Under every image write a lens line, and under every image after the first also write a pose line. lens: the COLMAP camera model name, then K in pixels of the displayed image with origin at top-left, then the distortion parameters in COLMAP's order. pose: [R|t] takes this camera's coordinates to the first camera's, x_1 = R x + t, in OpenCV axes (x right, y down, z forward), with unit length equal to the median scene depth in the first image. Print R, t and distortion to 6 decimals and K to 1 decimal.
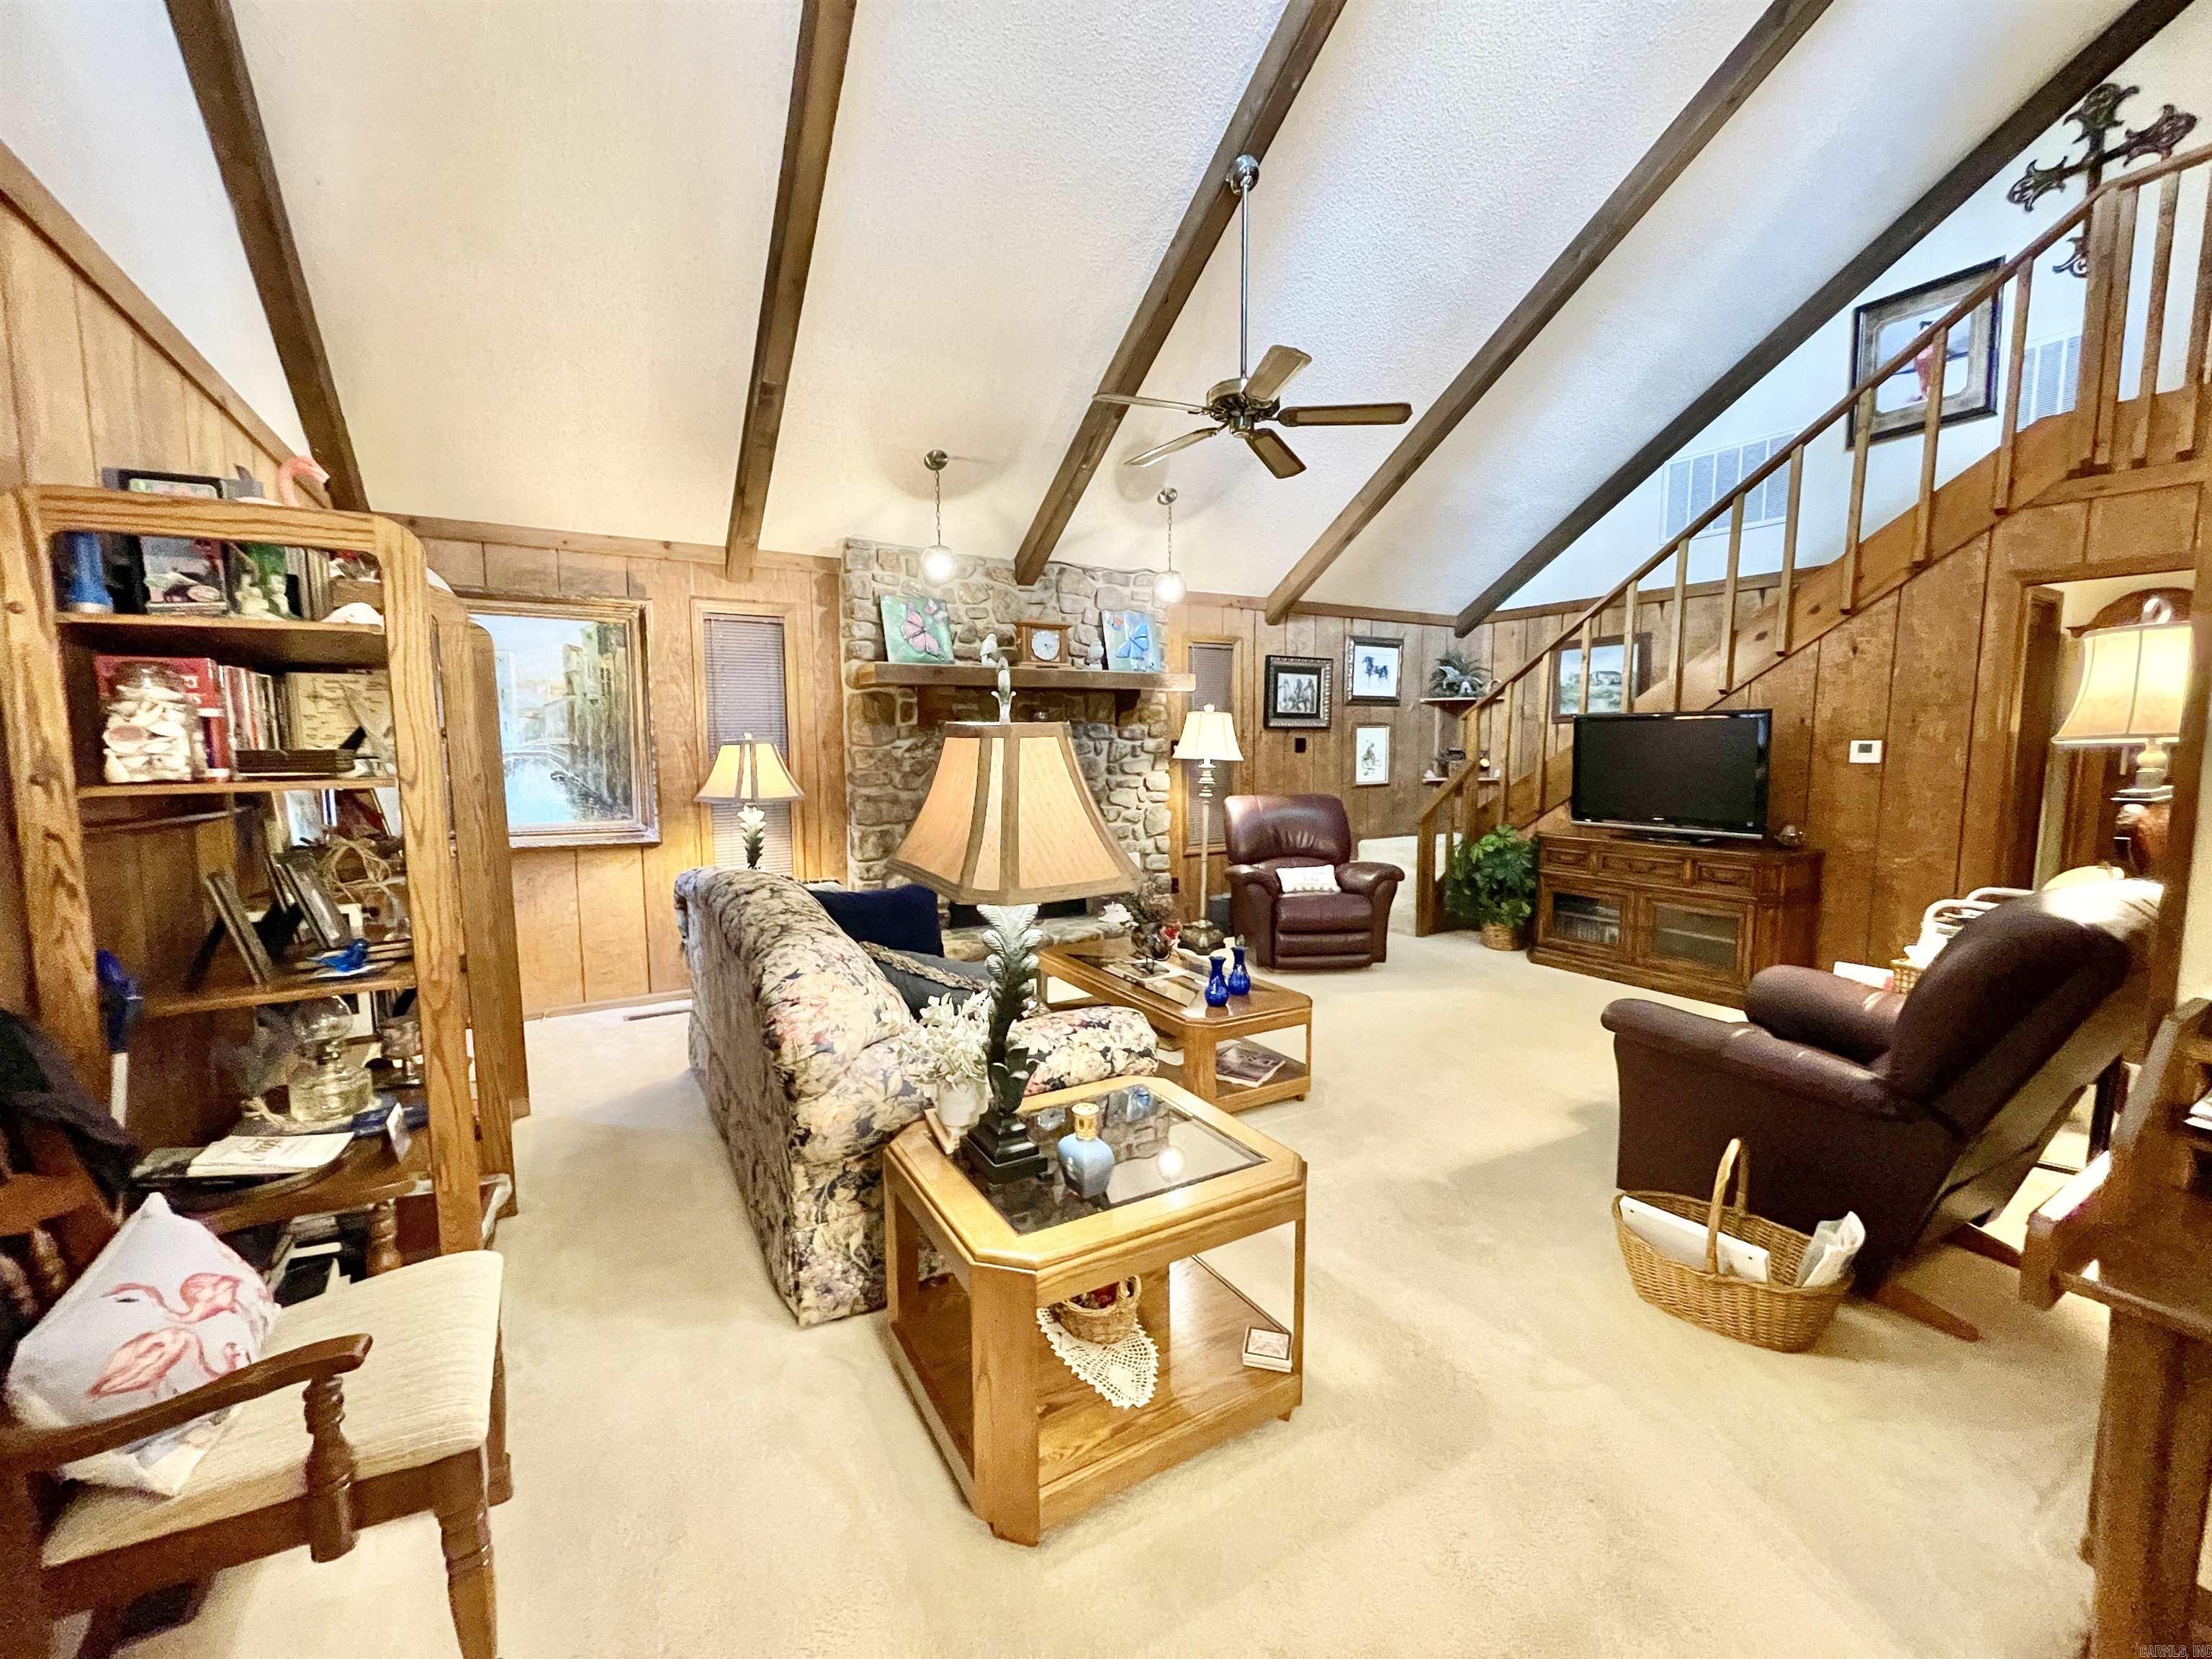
lens RADIAL K [[894.4, 0, 1095.8], [0, 894.4, 825.2], [0, 0, 1]] dist [-0.002869, 0.000385]
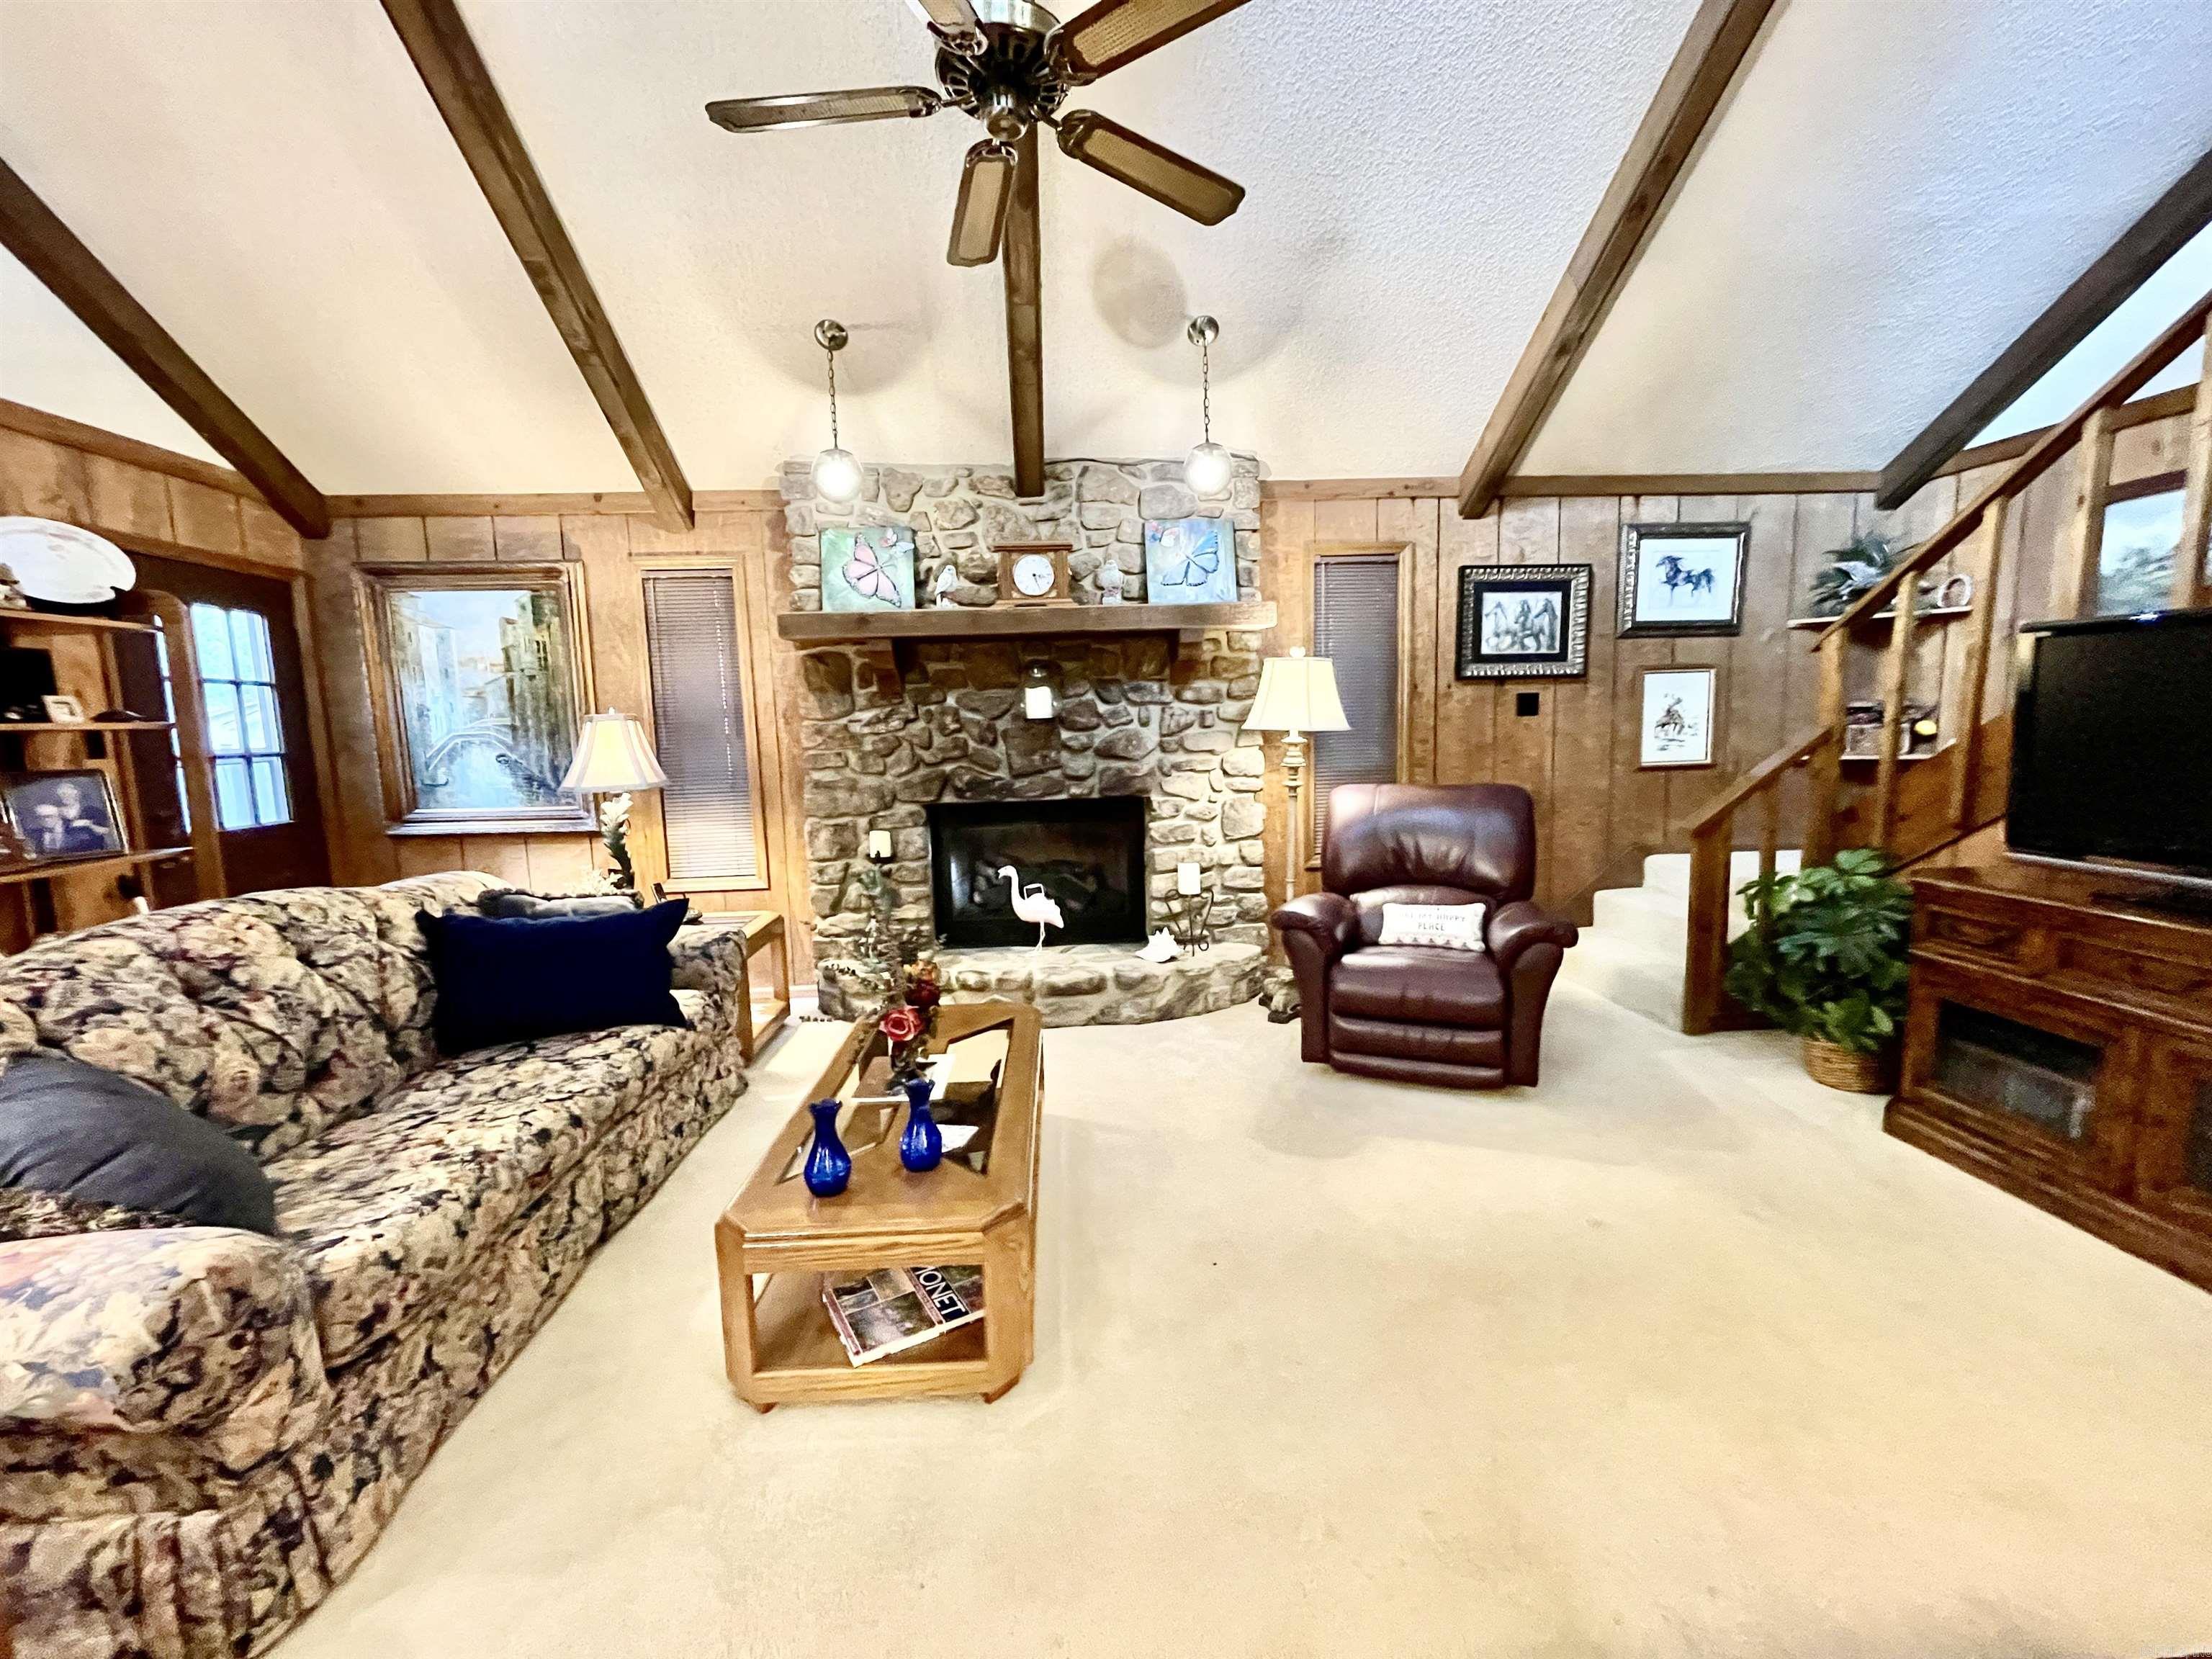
lens RADIAL K [[897.4, 0, 1104.5], [0, 897.4, 825.2], [0, 0, 1]] dist [-0.012891, 0.005126]
pose [[0.890146, 0.035863, -0.454262, 0.303858], [-0.019686, 0.998994, 0.040295, -0.027161], [0.455250, -0.026926, 0.889956, 0.344029]]
